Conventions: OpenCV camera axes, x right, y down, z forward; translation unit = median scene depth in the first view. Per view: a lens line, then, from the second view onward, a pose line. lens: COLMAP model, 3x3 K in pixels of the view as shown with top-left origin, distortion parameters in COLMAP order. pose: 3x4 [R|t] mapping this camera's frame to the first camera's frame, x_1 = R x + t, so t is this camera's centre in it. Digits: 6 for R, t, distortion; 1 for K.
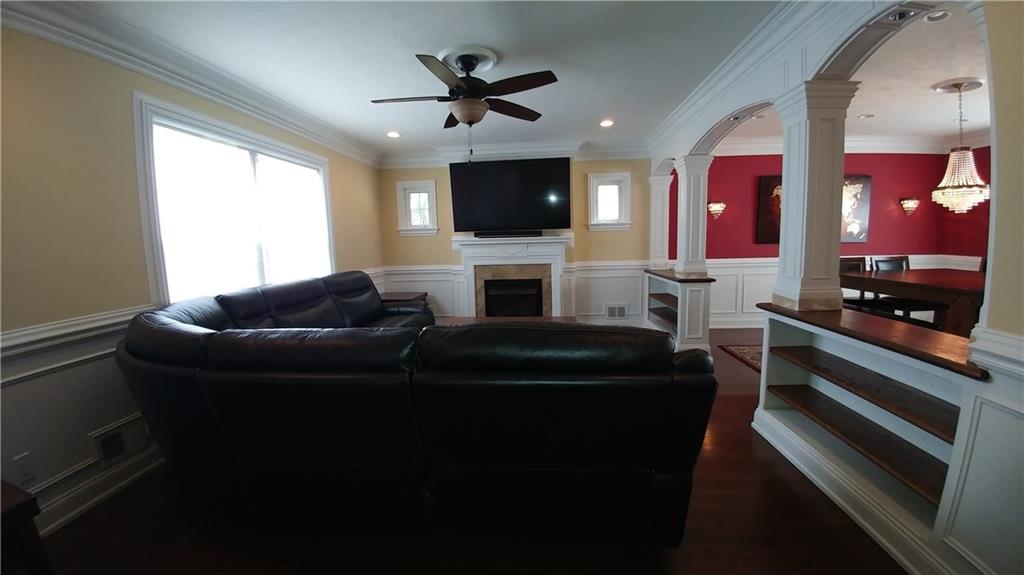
lens RADIAL K [[369.4, 0, 519.5], [0, 369.4, 284.6], [0, 0, 1]] dist [-0.032311, -0.010980]
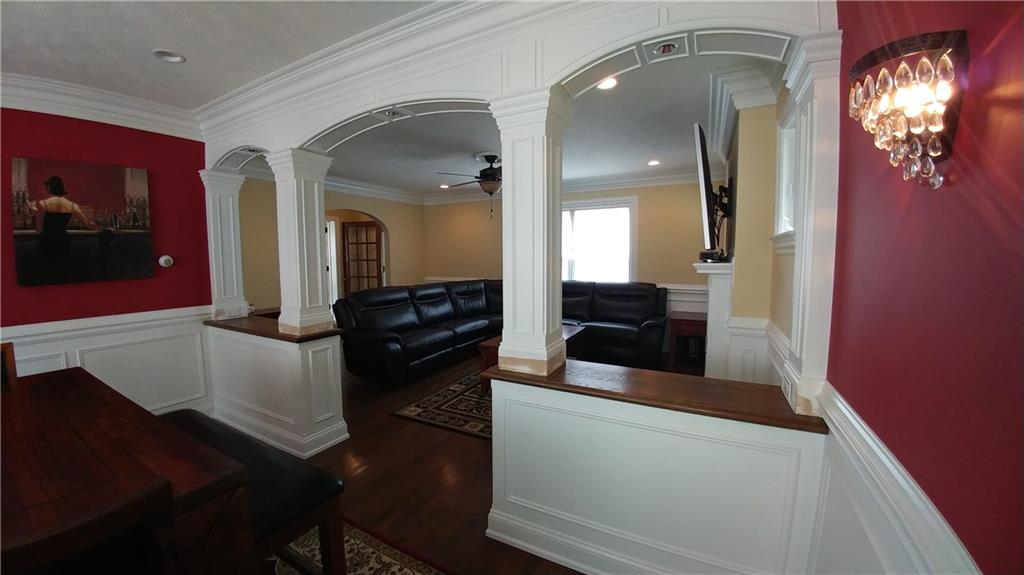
lens RADIAL K [[369.4, 0, 519.5], [0, 369.4, 284.6], [0, 0, 1]] dist [-0.032311, -0.010980]
pose [[0.389978, -0.047605, 0.919593, 0.005970], [0.098361, 0.995103, 0.009801, -0.057802], [-0.915556, 0.086629, 0.392750, 0.298070]]
